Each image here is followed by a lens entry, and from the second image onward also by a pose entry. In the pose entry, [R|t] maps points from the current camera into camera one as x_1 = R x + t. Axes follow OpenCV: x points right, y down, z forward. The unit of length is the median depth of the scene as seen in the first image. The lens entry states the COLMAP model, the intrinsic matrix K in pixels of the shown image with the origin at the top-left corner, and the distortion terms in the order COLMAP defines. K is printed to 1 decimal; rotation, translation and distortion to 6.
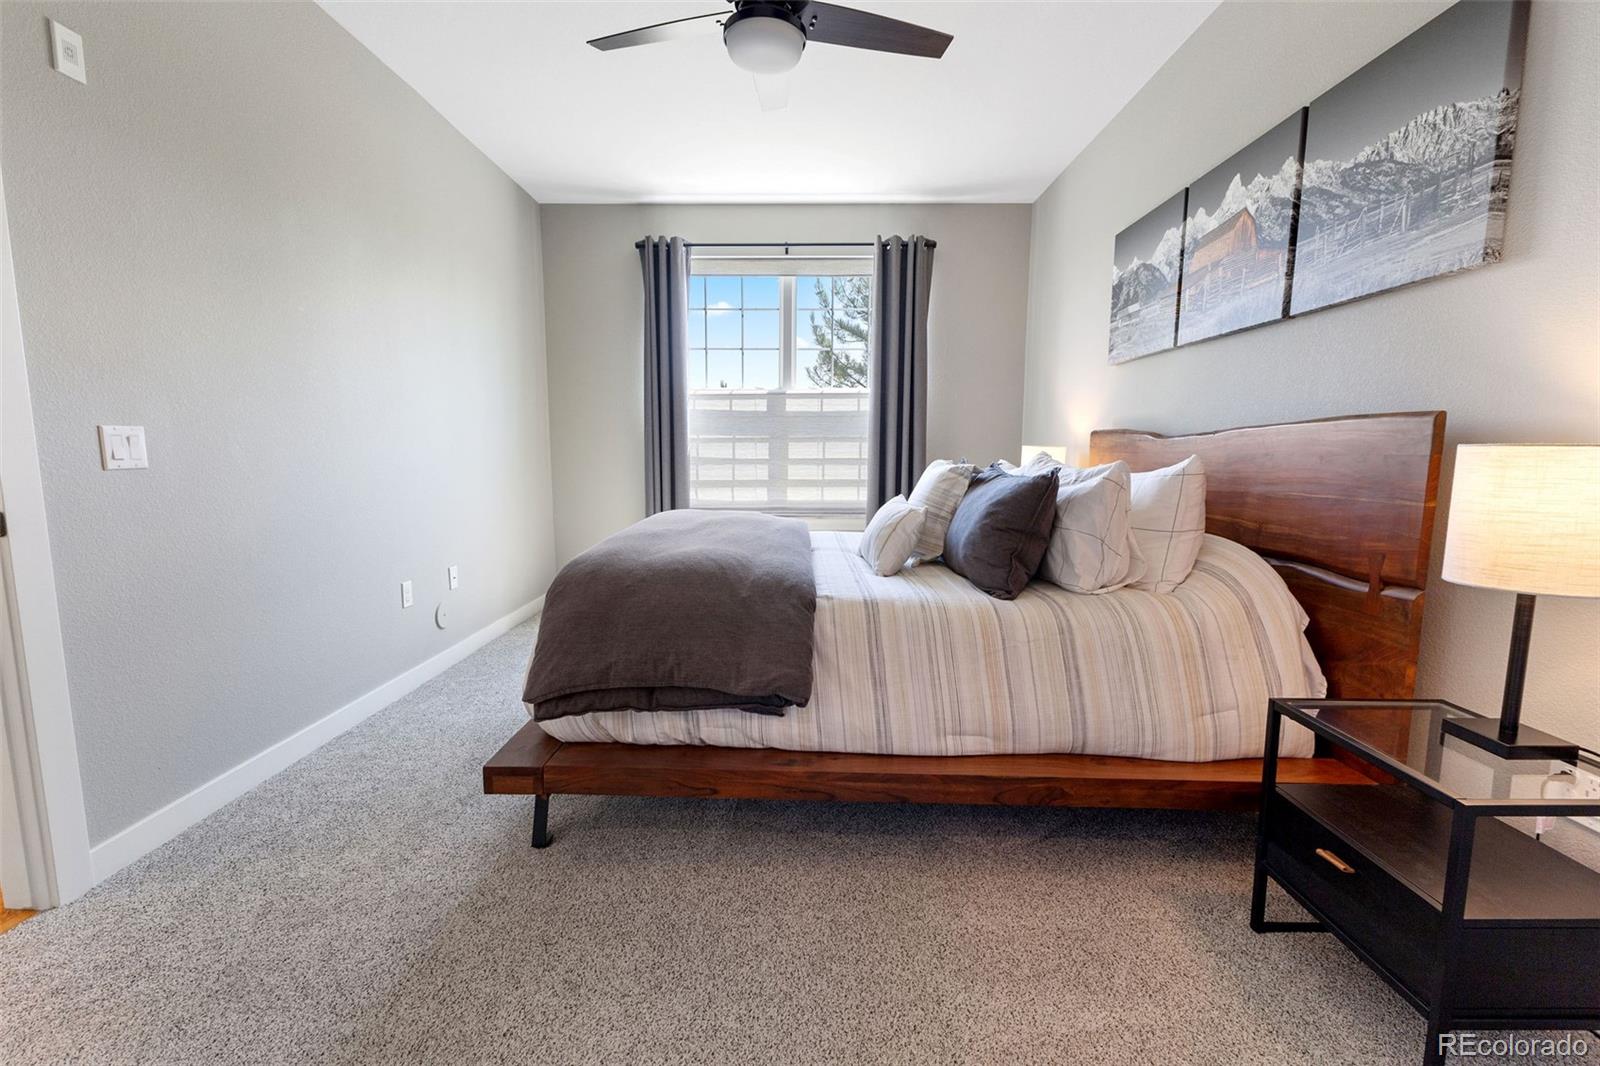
lens RADIAL K [[690.1, 0, 802.0], [0, 690.1, 532.3], [0, 0, 1]] dist [0.003750, -0.000712]
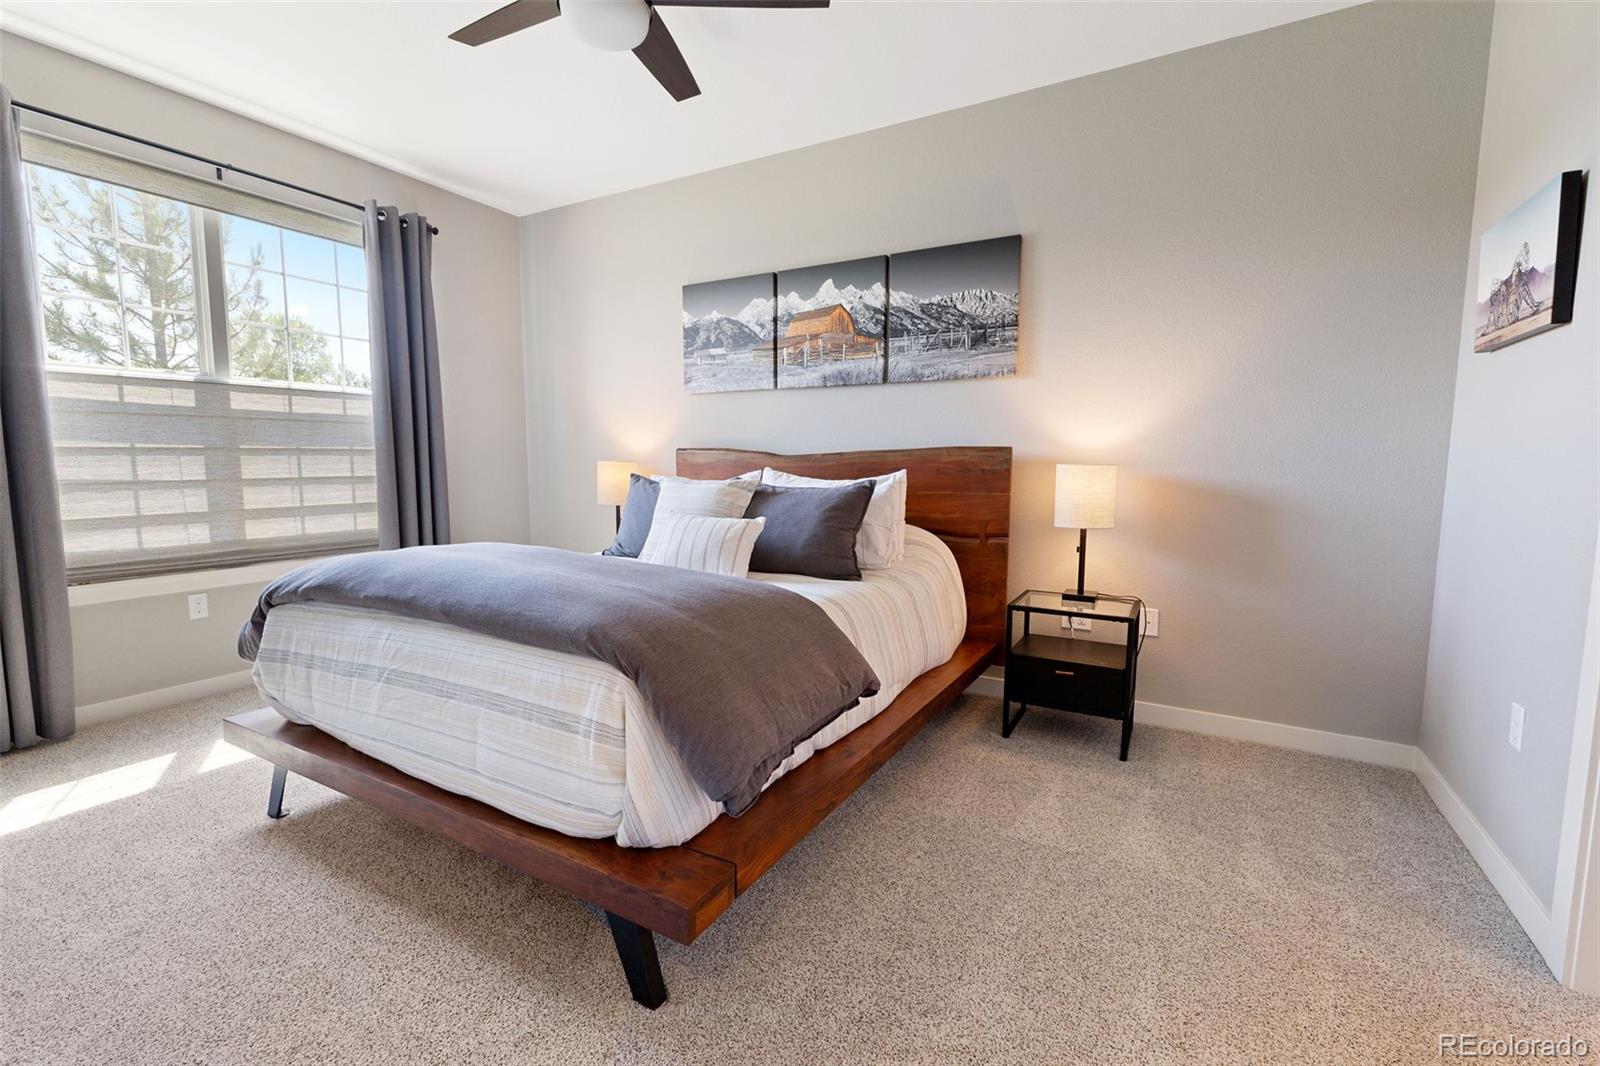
lens RADIAL K [[690.1, 0, 804.5], [0, 690.1, 531.5], [0, 0, 1]] dist [0.003750, -0.000712]
pose [[0.475948, -0.089026, 0.874956, -0.695535], [0.104987, 0.993501, 0.043978, -0.051241], [-0.873185, 0.070928, 0.482201, 0.358573]]
